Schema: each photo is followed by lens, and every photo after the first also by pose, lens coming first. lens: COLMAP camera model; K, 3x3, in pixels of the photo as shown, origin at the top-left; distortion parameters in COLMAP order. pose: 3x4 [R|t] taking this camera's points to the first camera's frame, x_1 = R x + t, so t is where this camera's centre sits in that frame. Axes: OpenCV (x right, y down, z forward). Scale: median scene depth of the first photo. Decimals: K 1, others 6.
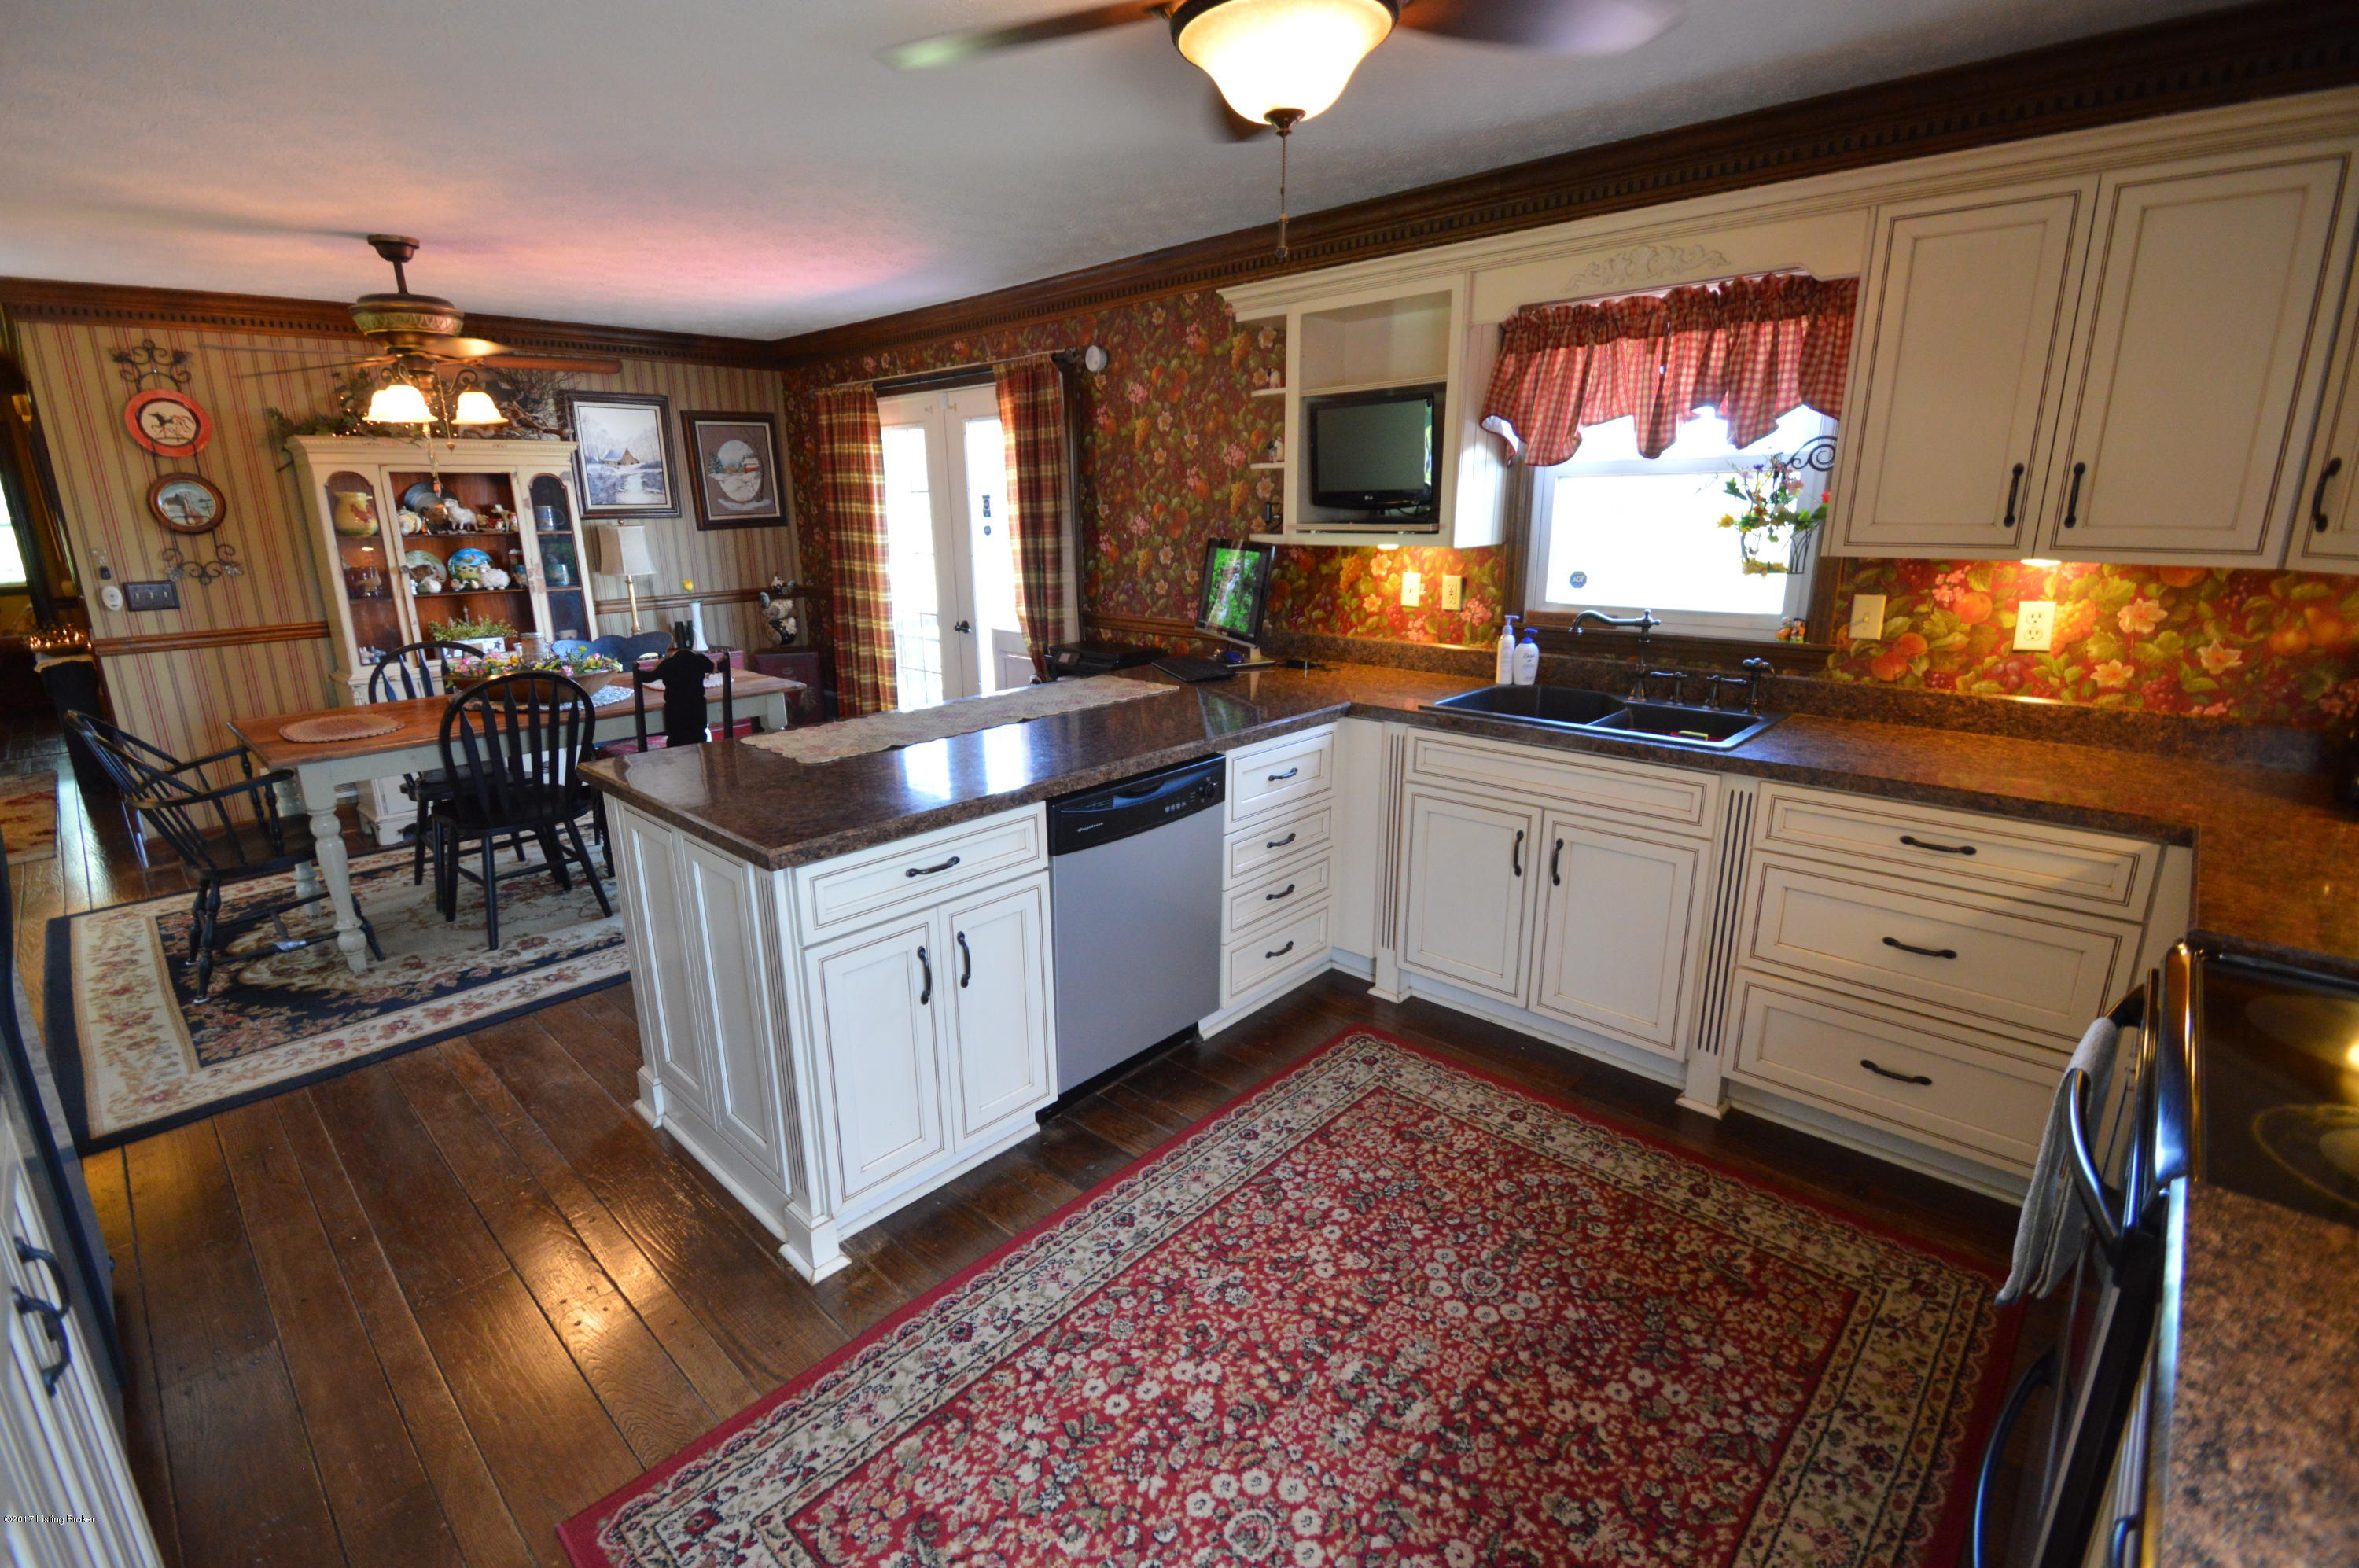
lens RADIAL K [[1048.4, 0, 1146.9], [0, 1048.4, 776.7], [0, 0, 1]] dist [0.018881, -0.020111]
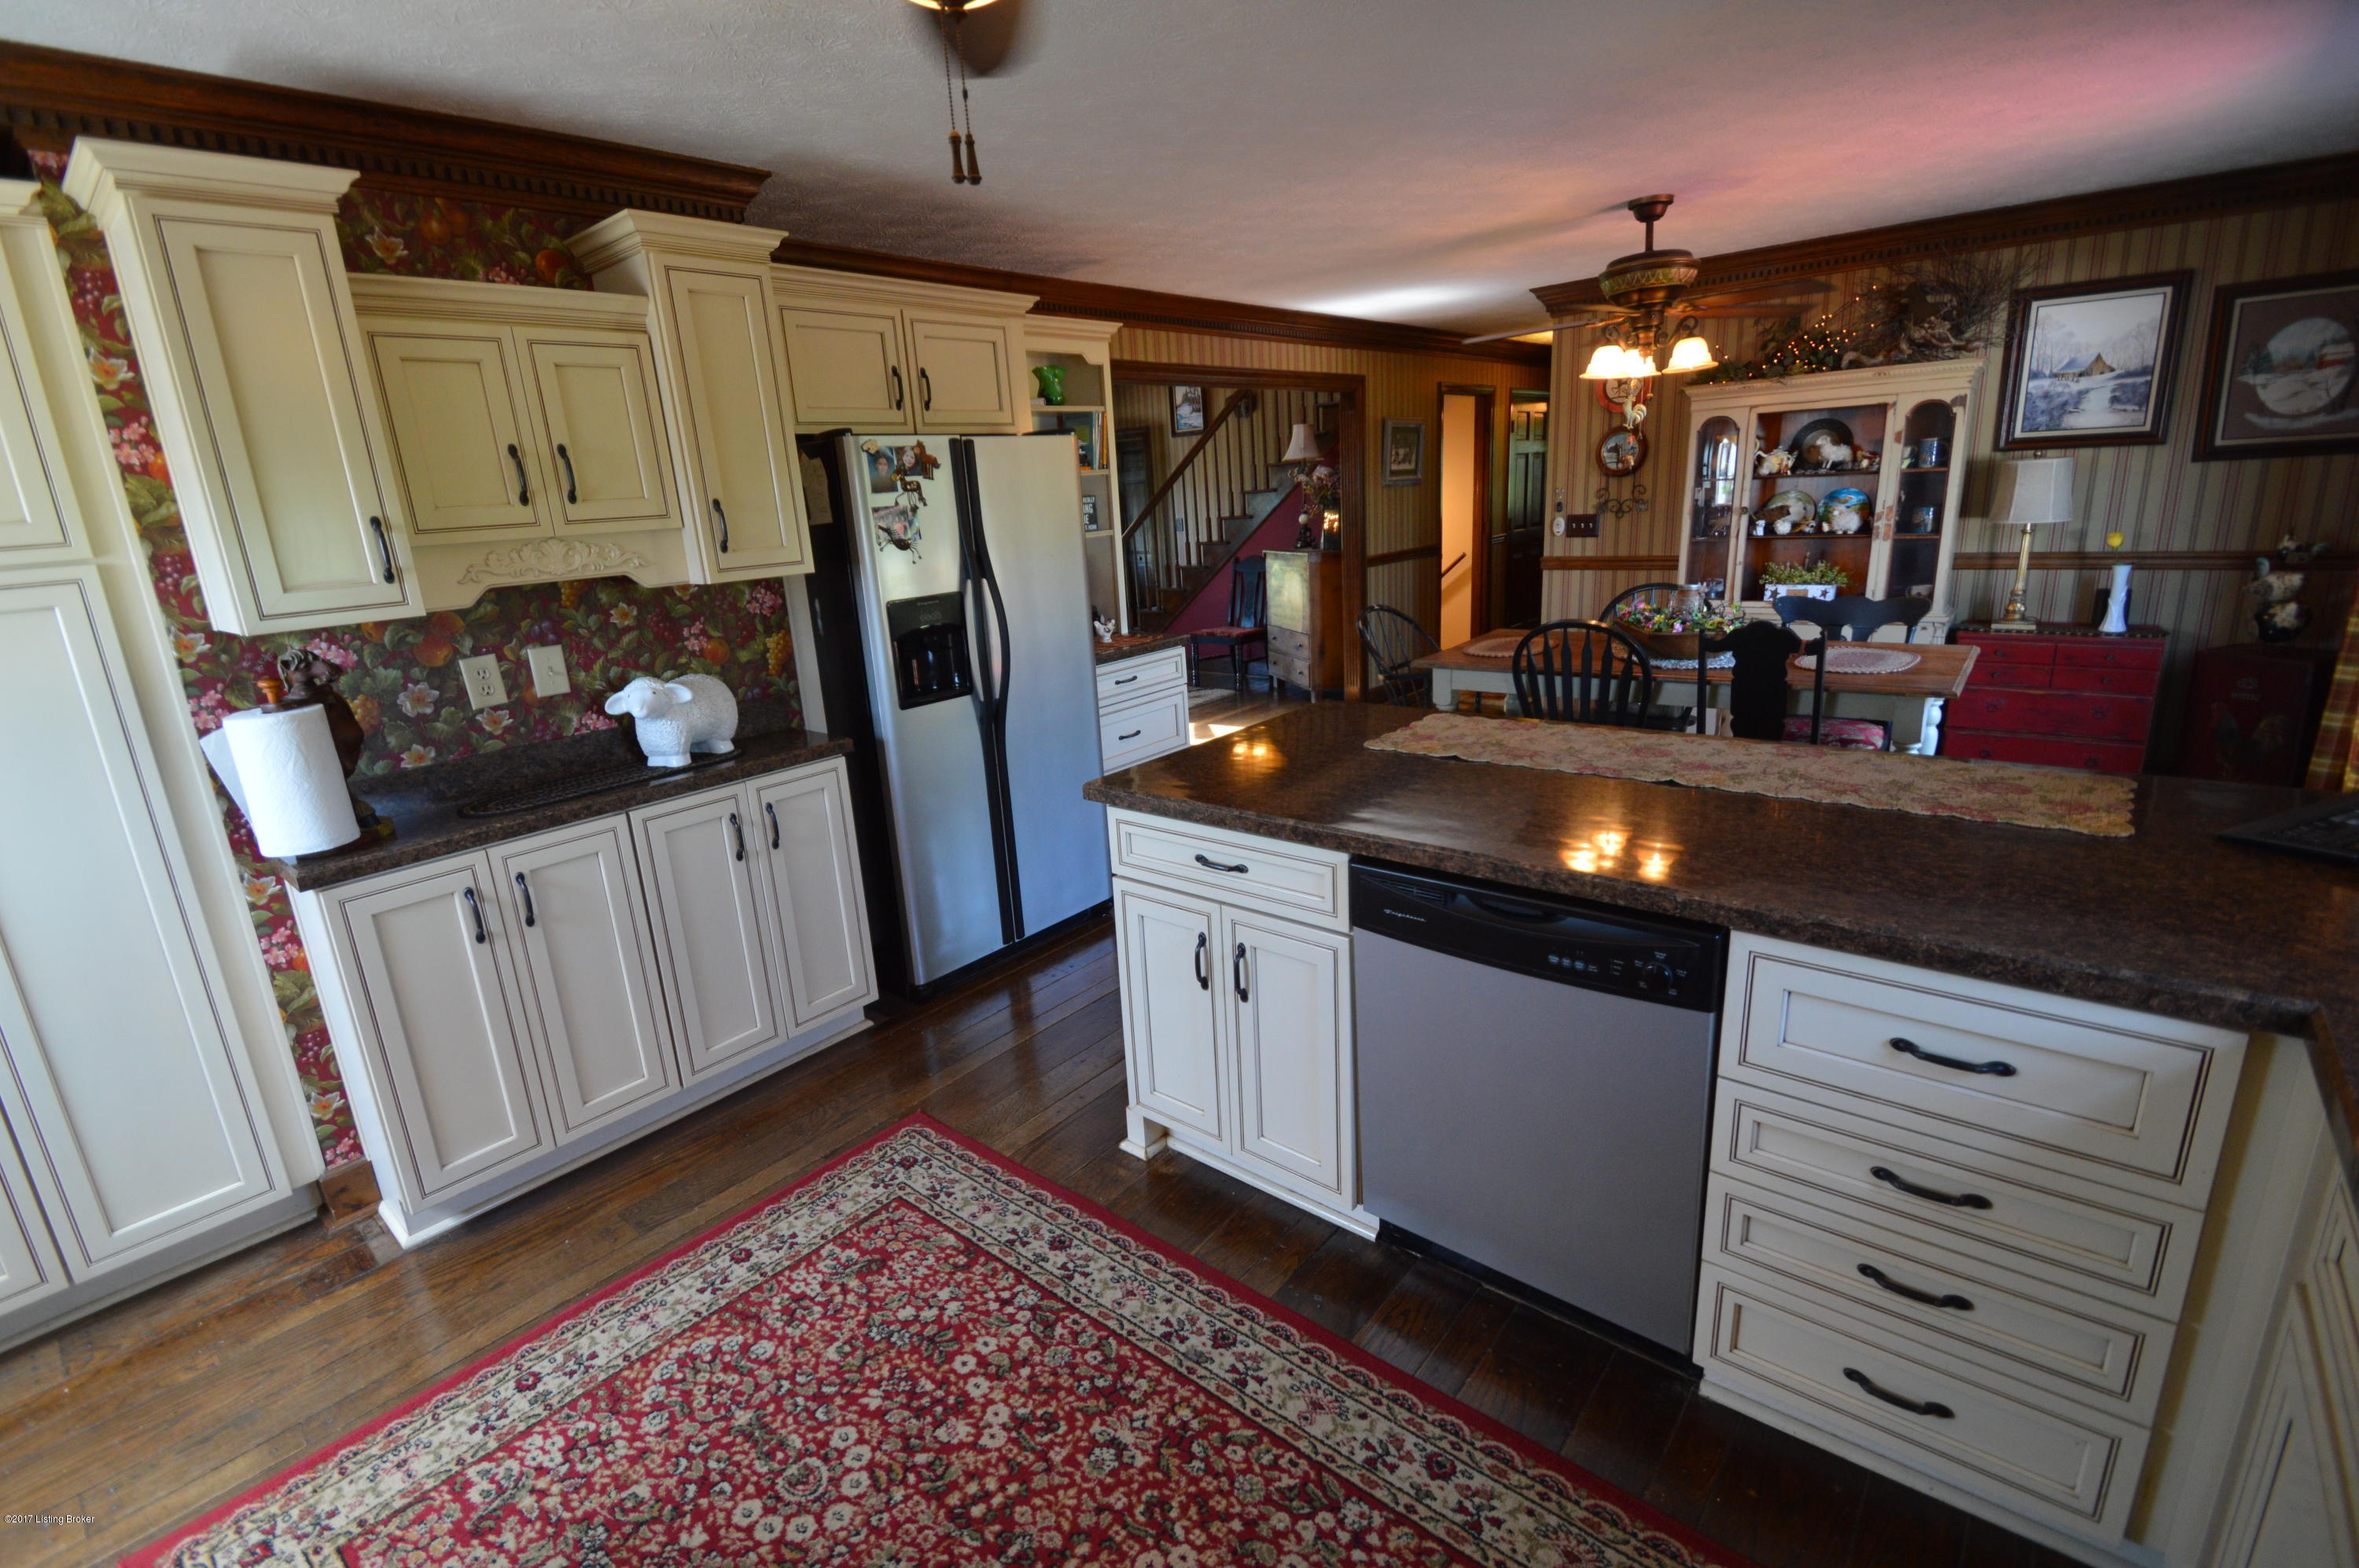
lens RADIAL K [[1048.4, 0, 1146.9], [0, 1048.4, 776.7], [0, 0, 1]] dist [0.018881, -0.020111]
pose [[0.057571, 0.273901, -0.960033, 0.582480], [-0.195160, 0.946163, 0.258240, -0.189004], [0.979080, 0.172493, 0.107926, 0.670468]]
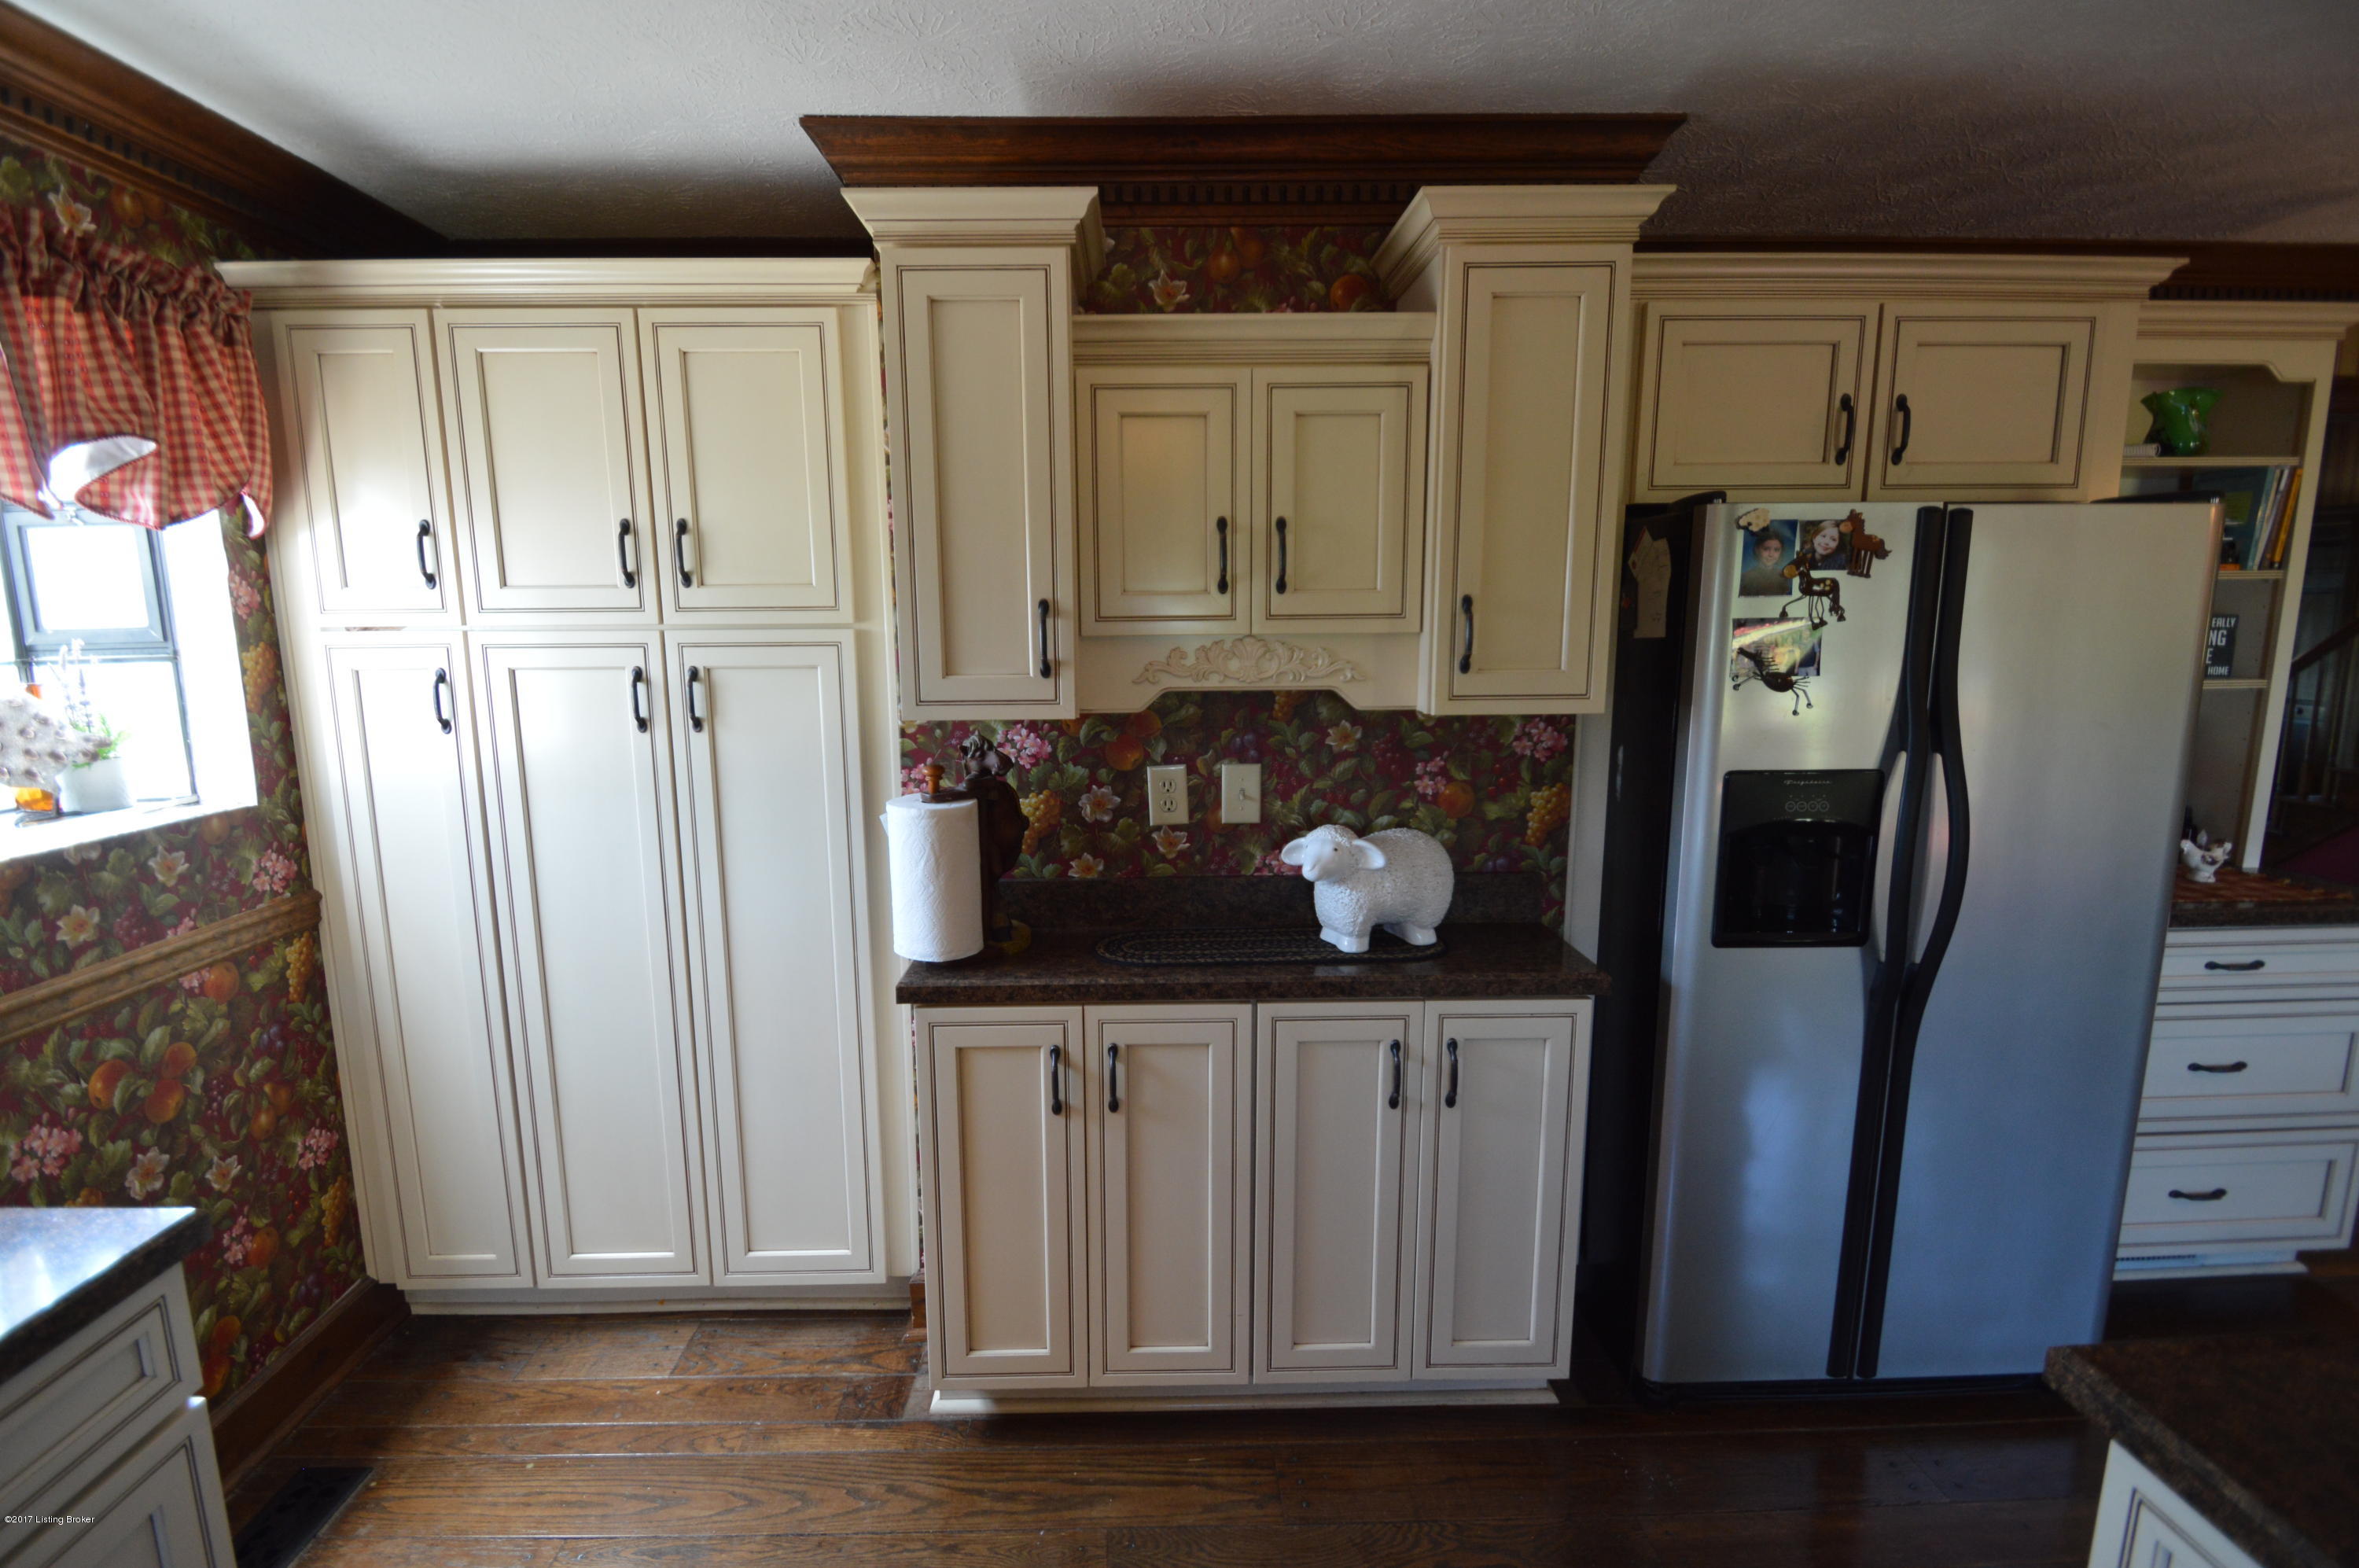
lens RADIAL K [[1048.4, 0, 1146.9], [0, 1048.4, 776.7], [0, 0, 1]] dist [0.018881, -0.020111]
pose [[-0.703740, 0.134024, -0.697701, 0.167509], [-0.162903, 0.925441, 0.342085, -0.190757], [0.691529, 0.354397, -0.629437, 0.657523]]
